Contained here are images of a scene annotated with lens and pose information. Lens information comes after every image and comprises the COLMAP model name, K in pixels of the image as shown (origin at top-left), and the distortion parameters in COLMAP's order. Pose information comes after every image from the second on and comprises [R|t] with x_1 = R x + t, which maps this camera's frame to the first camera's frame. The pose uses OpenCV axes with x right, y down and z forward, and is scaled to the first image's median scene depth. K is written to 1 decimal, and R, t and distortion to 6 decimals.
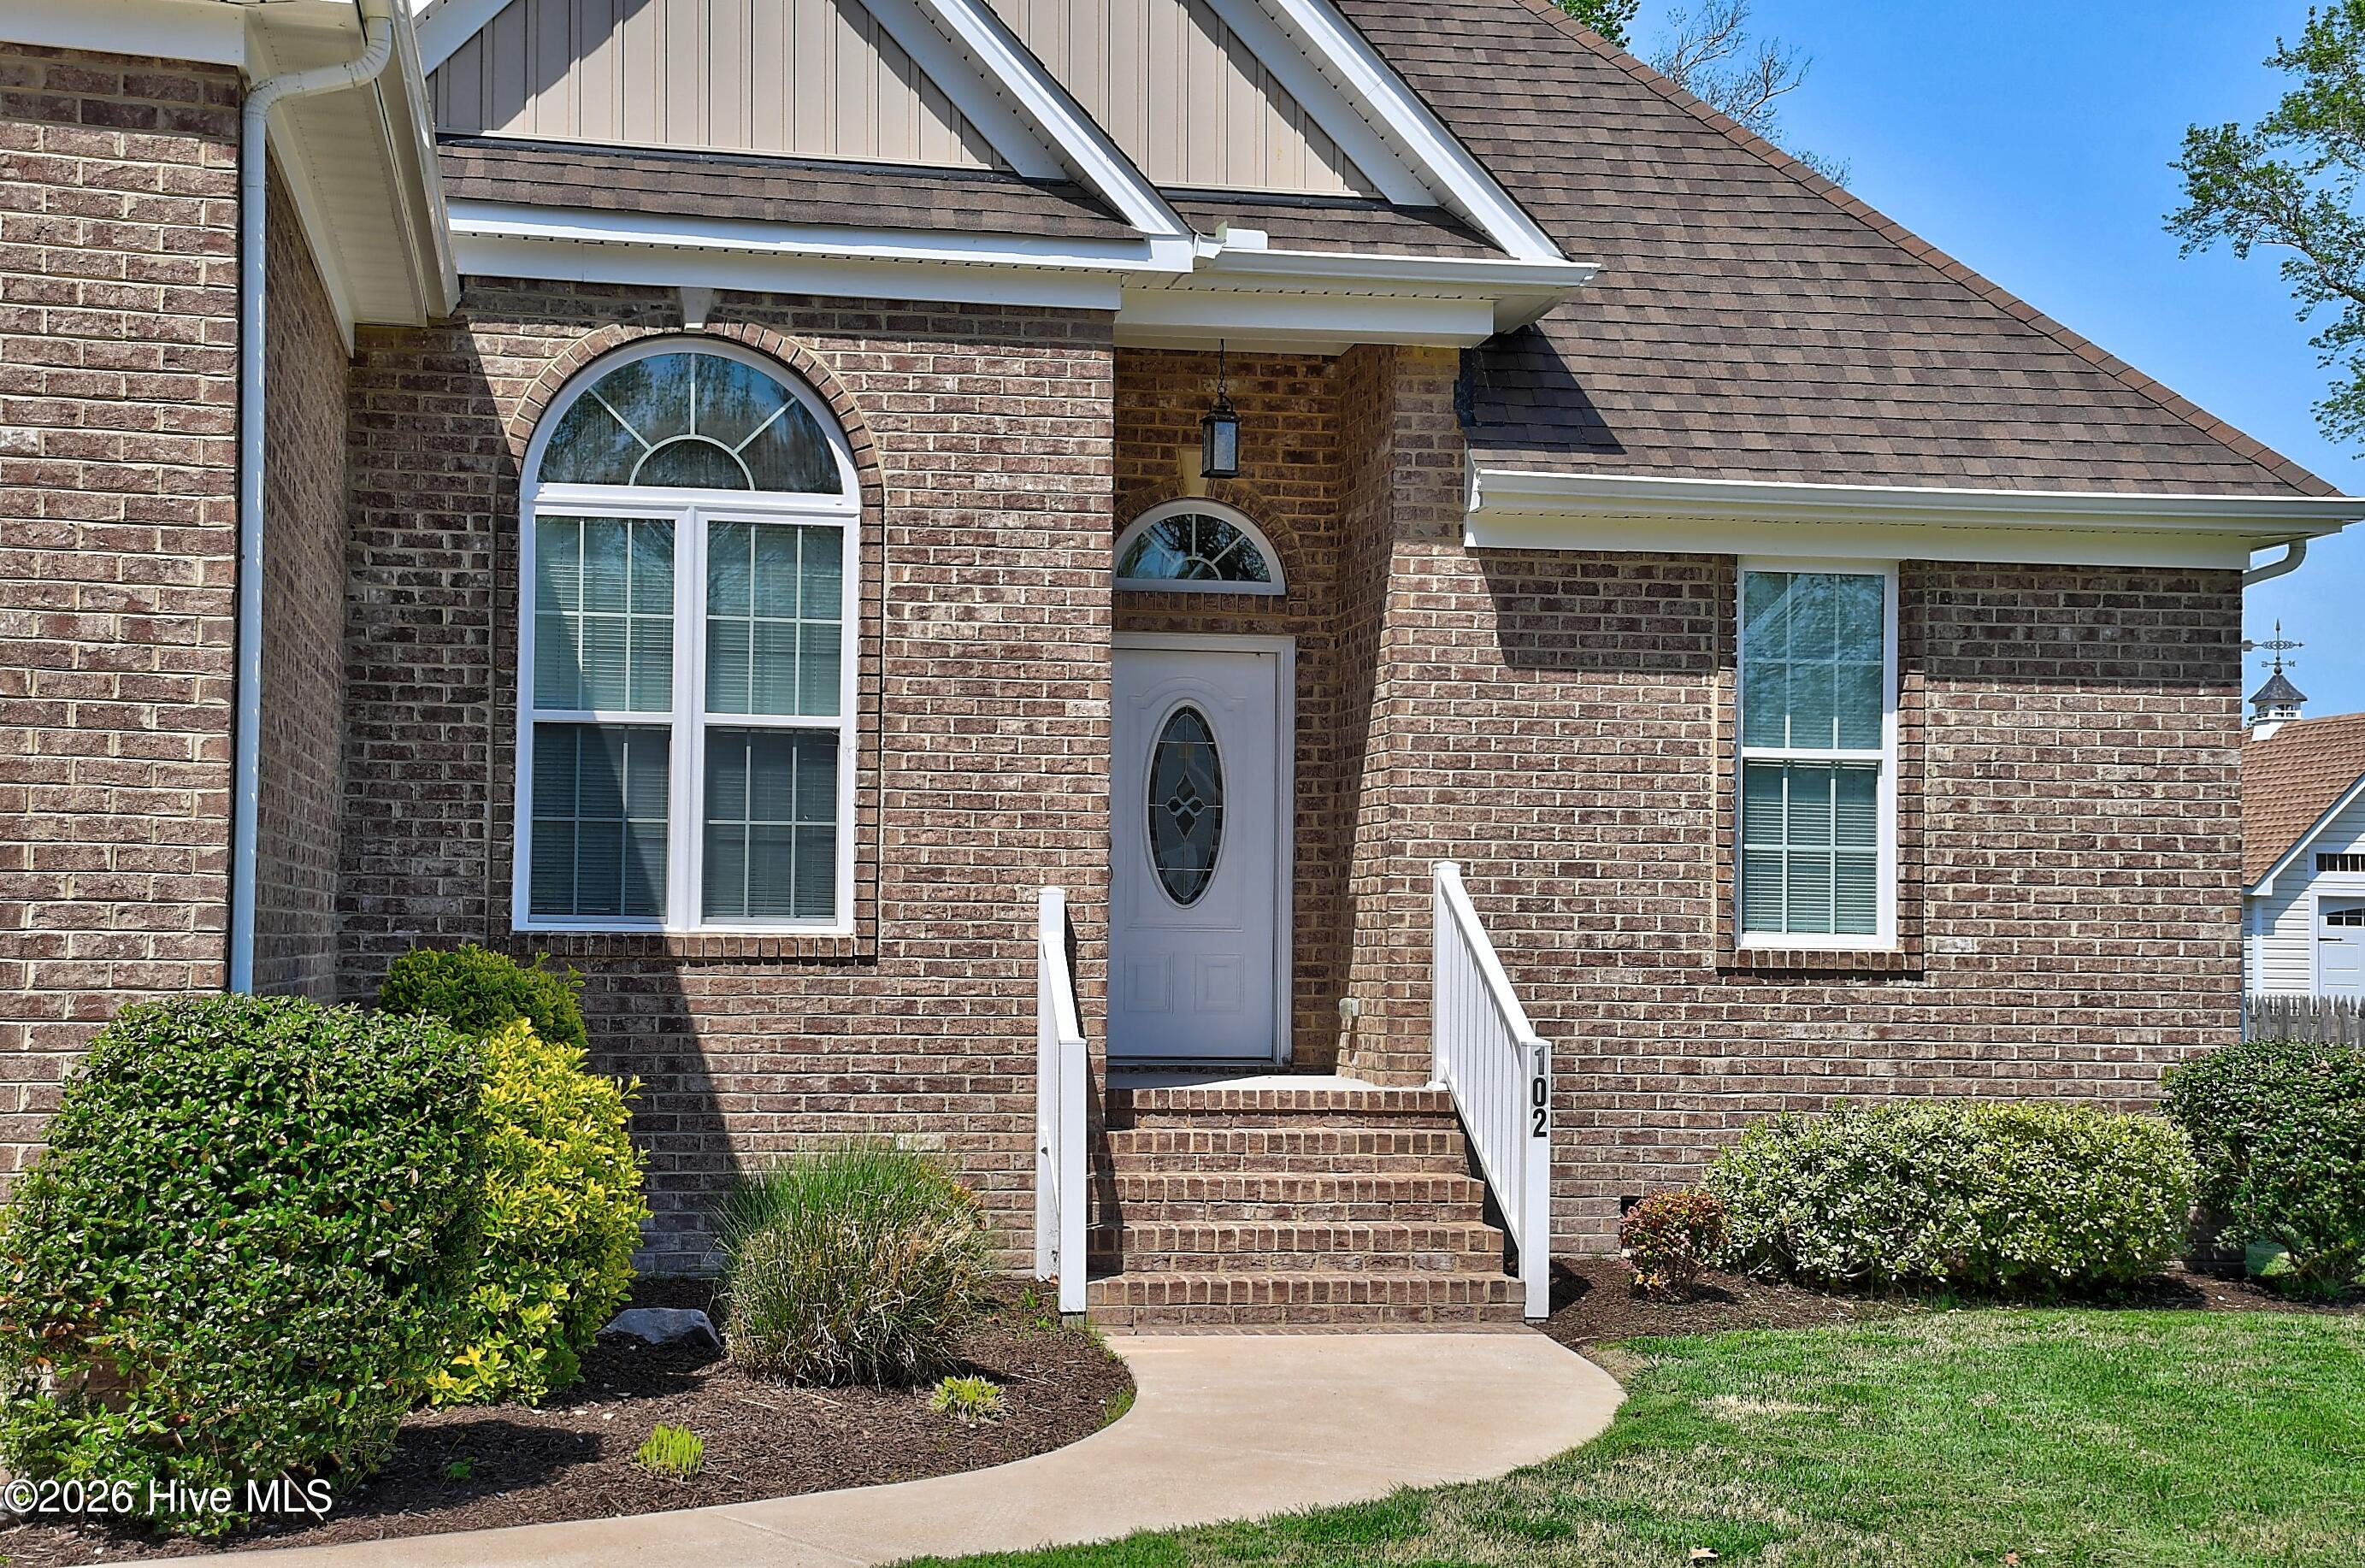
lens RADIAL K [[3560.8, 0, 1181.8], [0, 3560.8, 795.4], [0, 0, 1]] dist [0.247556, 0.000000]
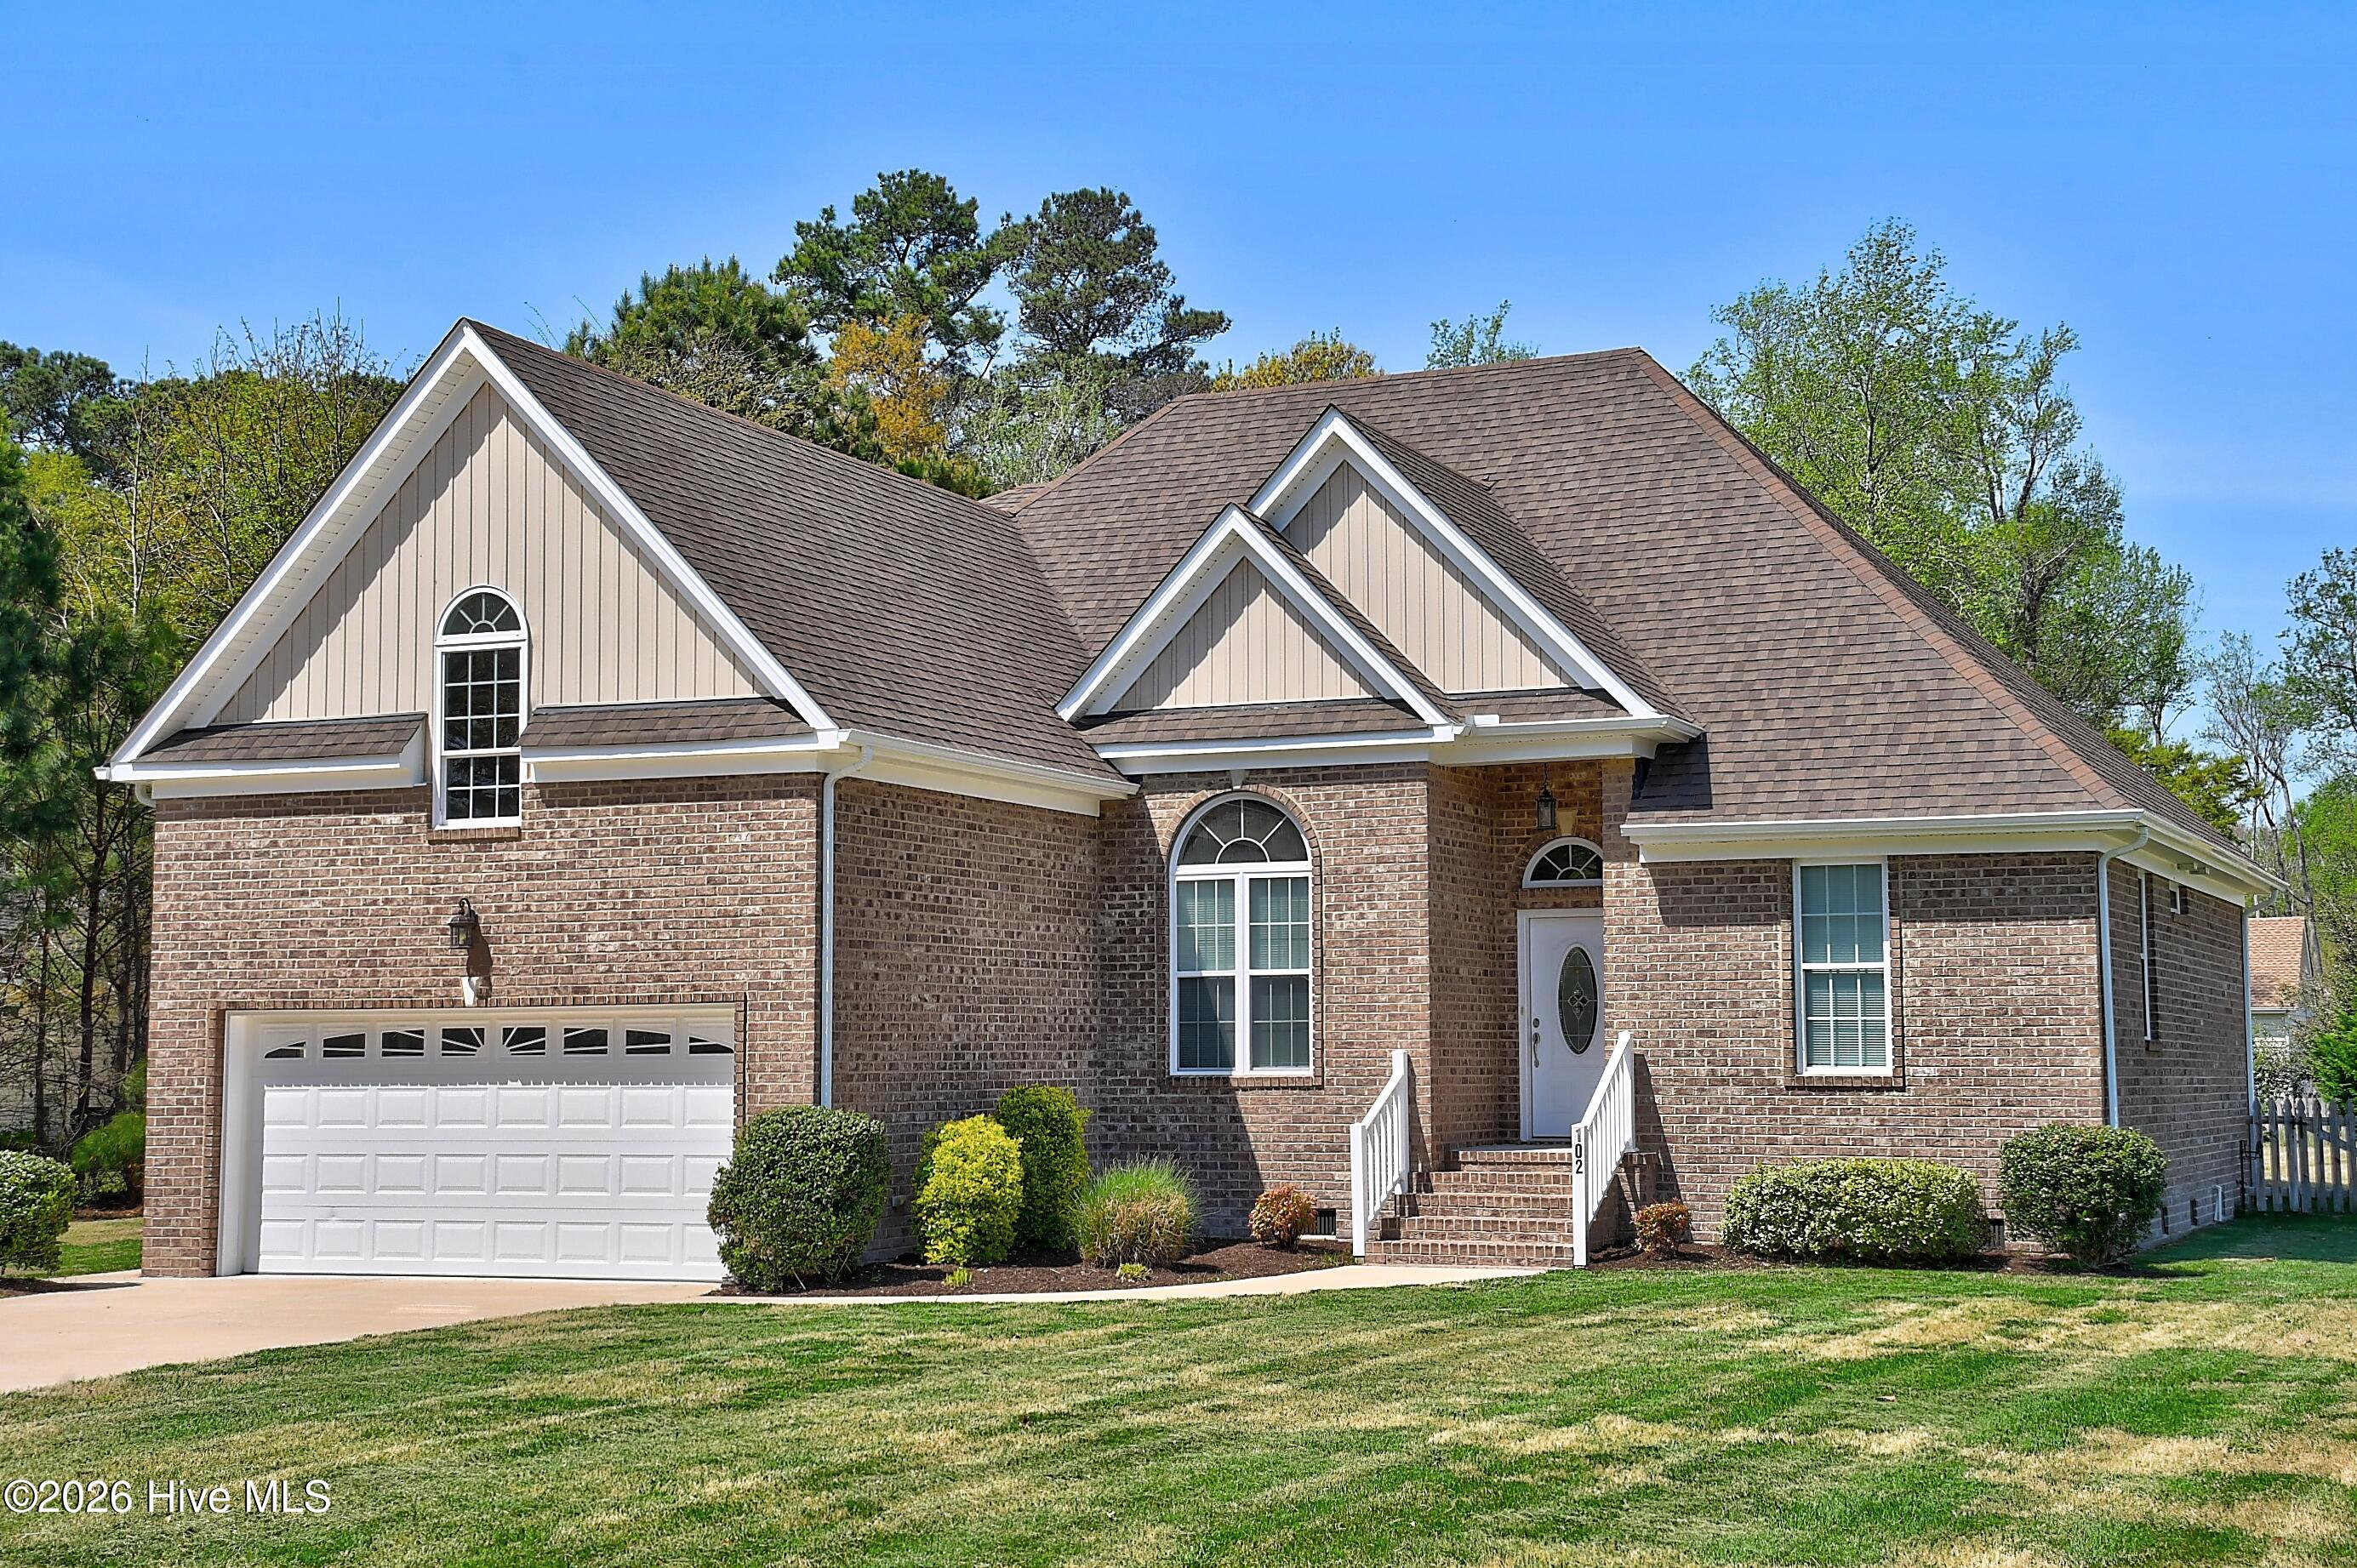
lens RADIAL K [[3225.4, 0, 1178.1], [0, 3225.4, 782.1], [0, 0, 1]] dist [0.222887, 0.000000]
pose [[0.820566, -0.067925, -0.567502, 0.906808], [0.040949, 0.997348, -0.060164, -0.020454], [0.570084, 0.026130, 0.821171, -0.578145]]
